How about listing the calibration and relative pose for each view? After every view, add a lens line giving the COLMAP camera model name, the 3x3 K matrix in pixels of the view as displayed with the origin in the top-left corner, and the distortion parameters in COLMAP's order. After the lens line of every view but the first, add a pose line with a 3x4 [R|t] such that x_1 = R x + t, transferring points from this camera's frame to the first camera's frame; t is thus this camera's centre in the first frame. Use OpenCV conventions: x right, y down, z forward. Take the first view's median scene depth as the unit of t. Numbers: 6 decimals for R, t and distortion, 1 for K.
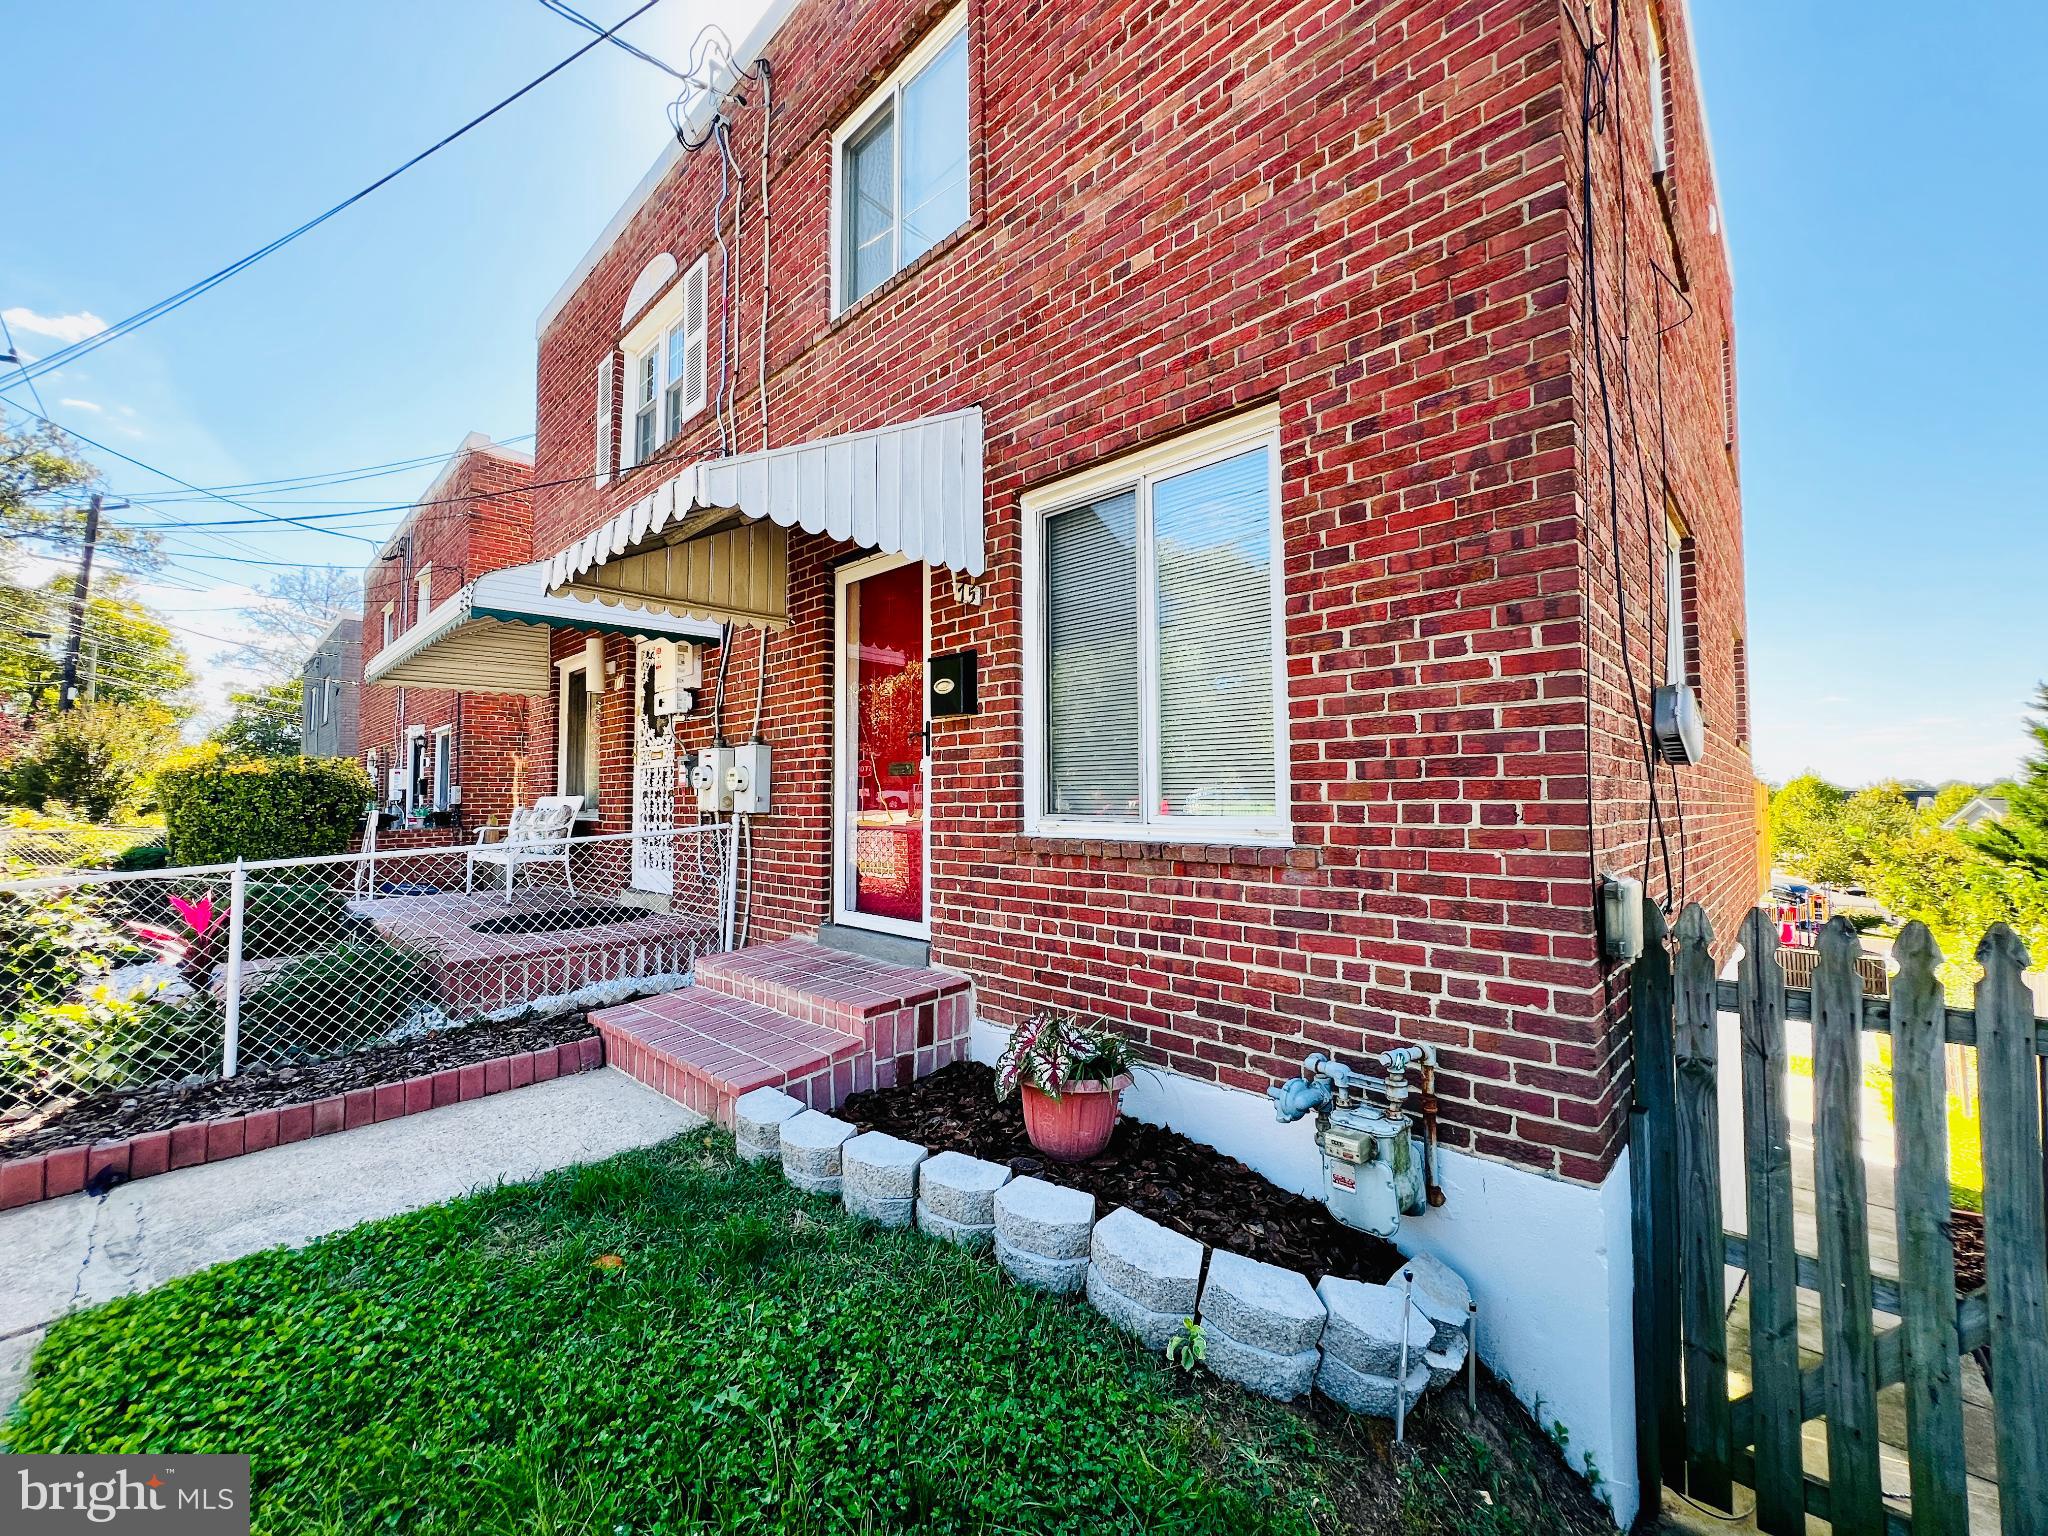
lens RADIAL K [[821.7, 0, 1016.5], [0, 821.7, 760.2], [0, 0, 1]] dist [-0.003767, 0.000506]
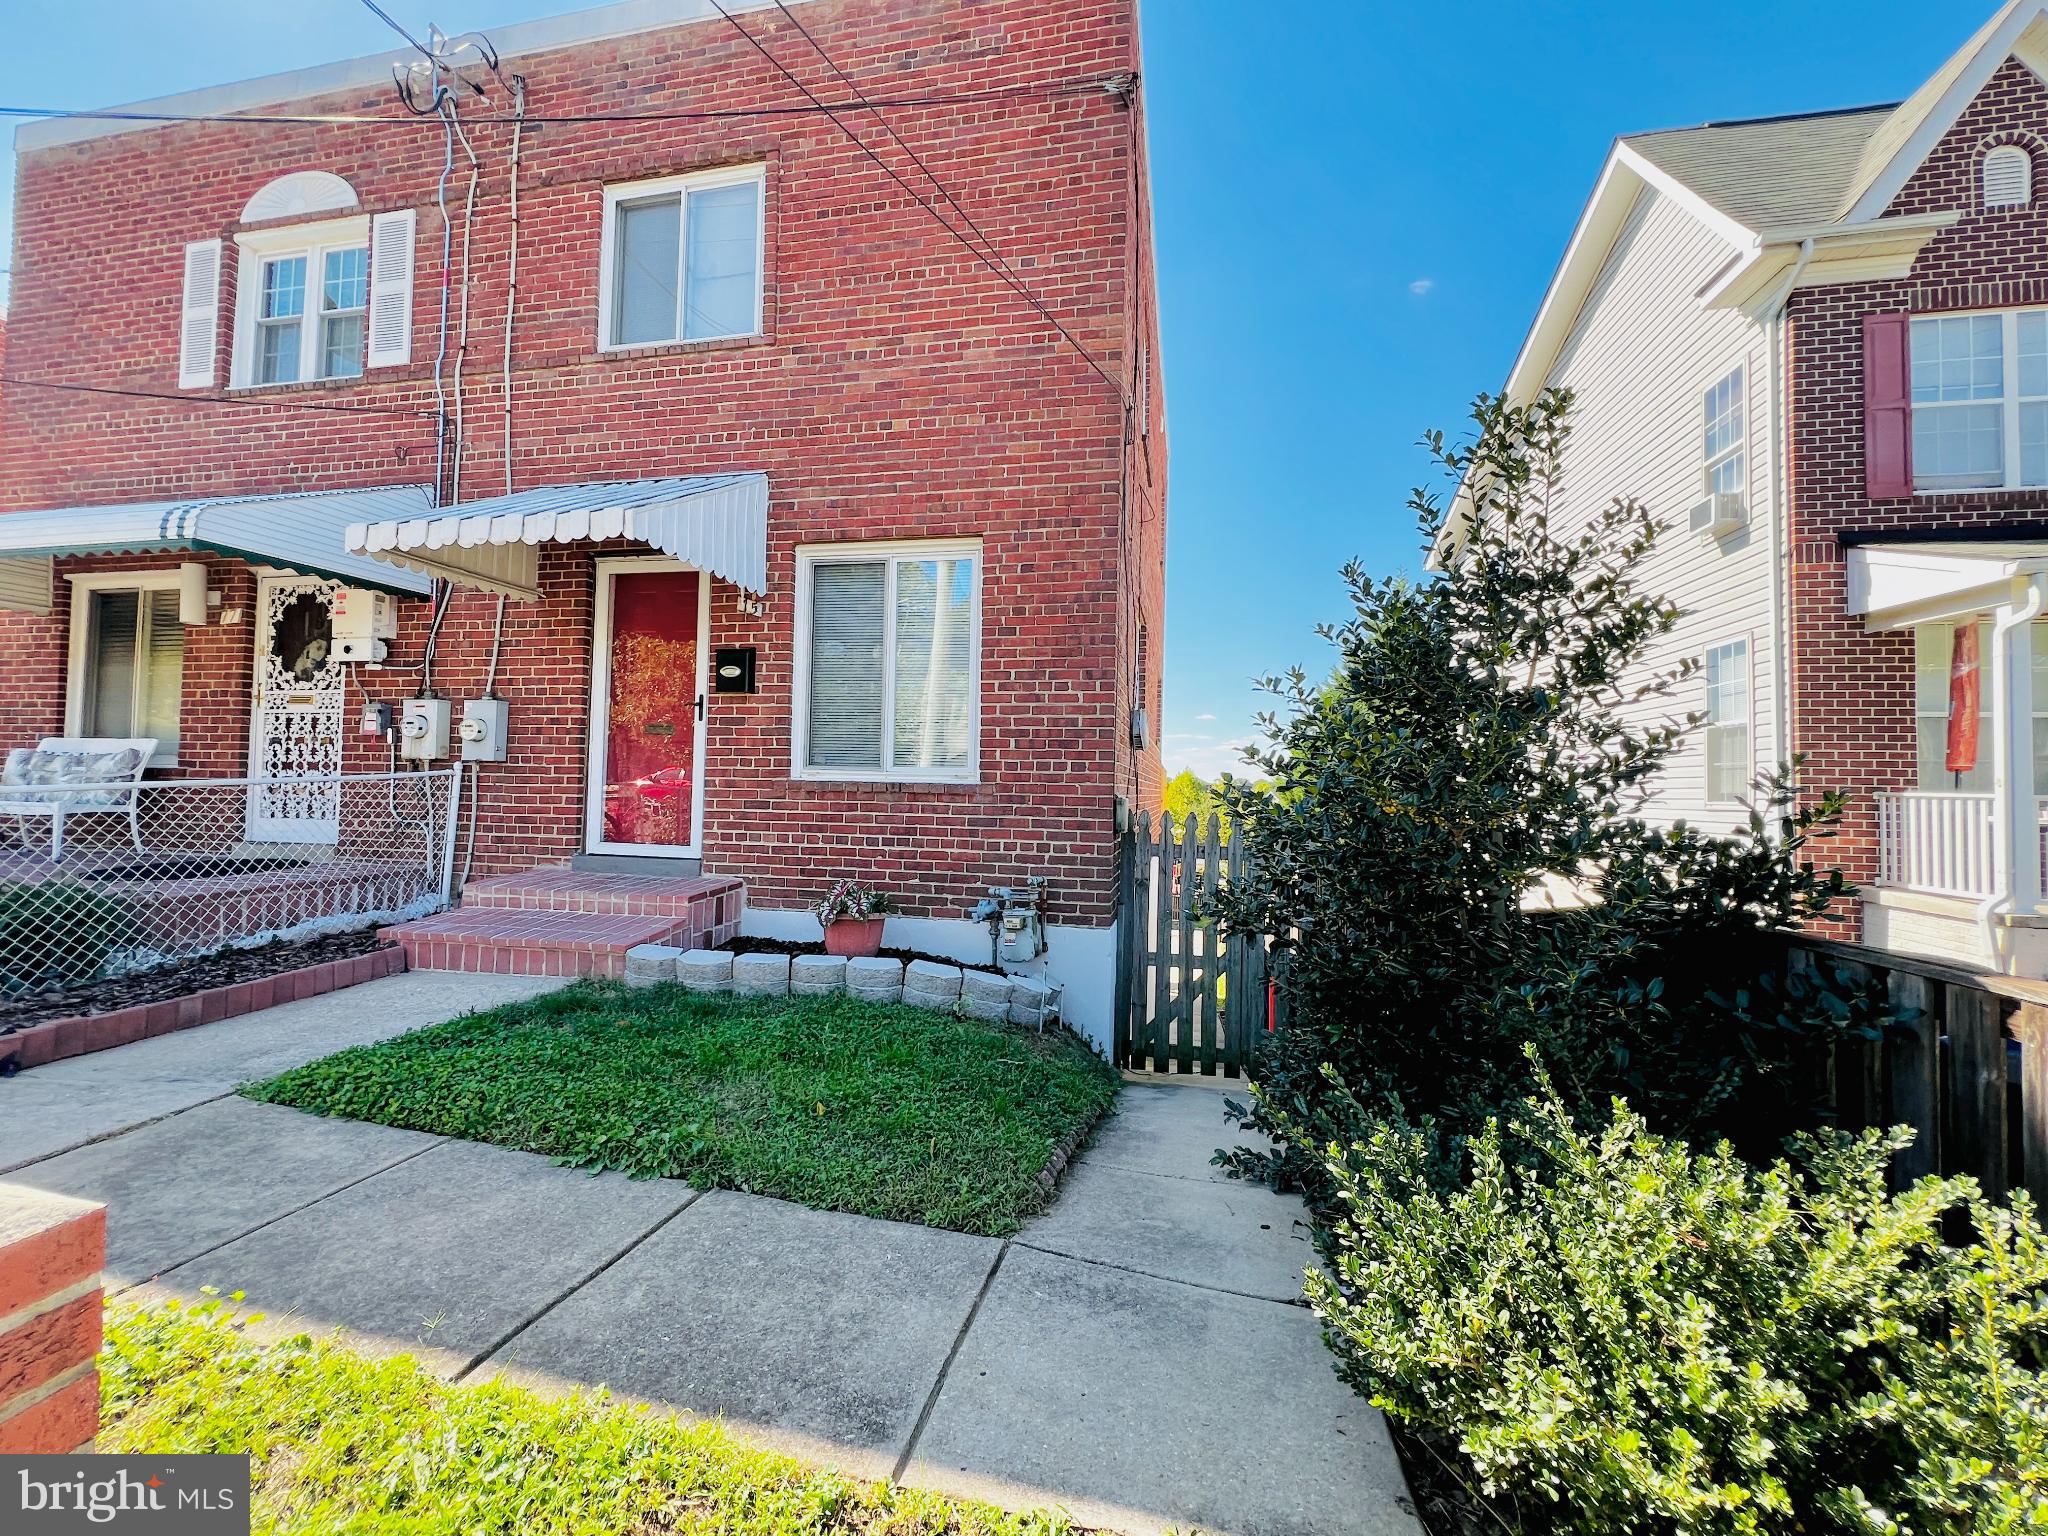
lens RADIAL K [[821.7, 0, 1016.5], [0, 821.7, 760.2], [0, 0, 1]] dist [-0.003767, 0.000506]
pose [[0.845073, 0.037942, 0.533303, -0.432116], [-0.050775, 0.998666, 0.009407, 0.022820], [-0.532235, -0.035028, 0.845872, -0.453662]]
